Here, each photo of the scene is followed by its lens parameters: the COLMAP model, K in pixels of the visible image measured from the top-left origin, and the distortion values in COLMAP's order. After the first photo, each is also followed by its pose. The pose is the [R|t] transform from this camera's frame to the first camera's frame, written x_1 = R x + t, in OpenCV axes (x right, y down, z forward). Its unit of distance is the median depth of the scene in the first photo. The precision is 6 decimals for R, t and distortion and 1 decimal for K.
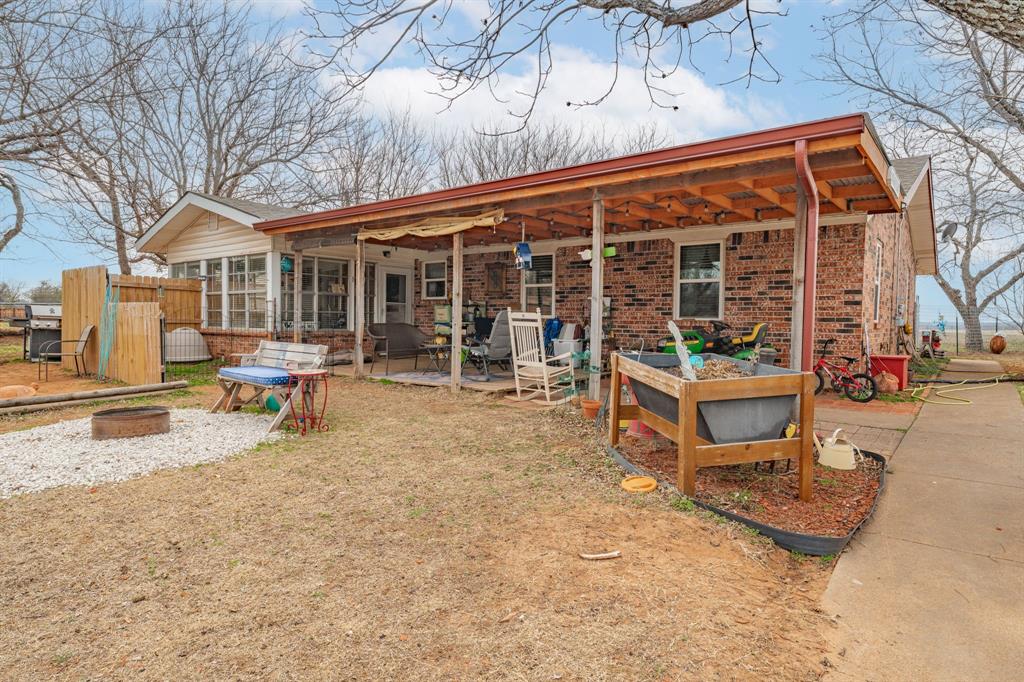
lens RADIAL K [[428.5, 0, 511.8], [0, 428.5, 339.4], [0, 0, 1]] dist [-0.000303, -0.000070]
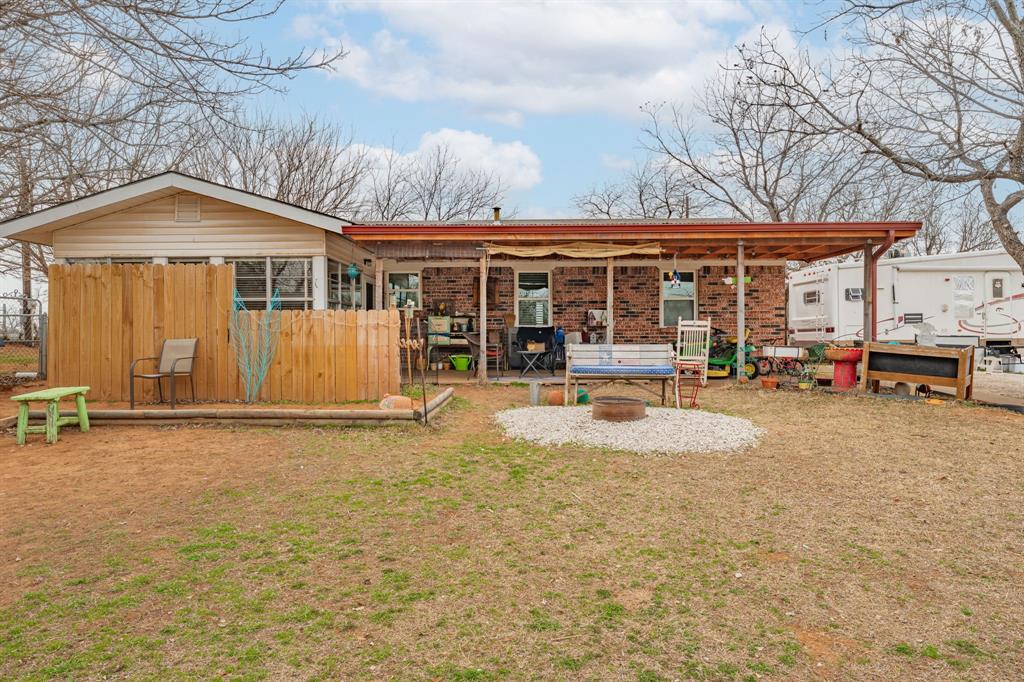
lens RADIAL K [[428.5, 0, 511.8], [0, 428.5, 339.4], [0, 0, 1]] dist [-0.000303, -0.000070]
pose [[0.896604, -0.019000, 0.442426, -0.603963], [0.032022, 0.999245, -0.021982, 0.004783], [-0.441674, 0.033876, 0.896536, 0.015895]]
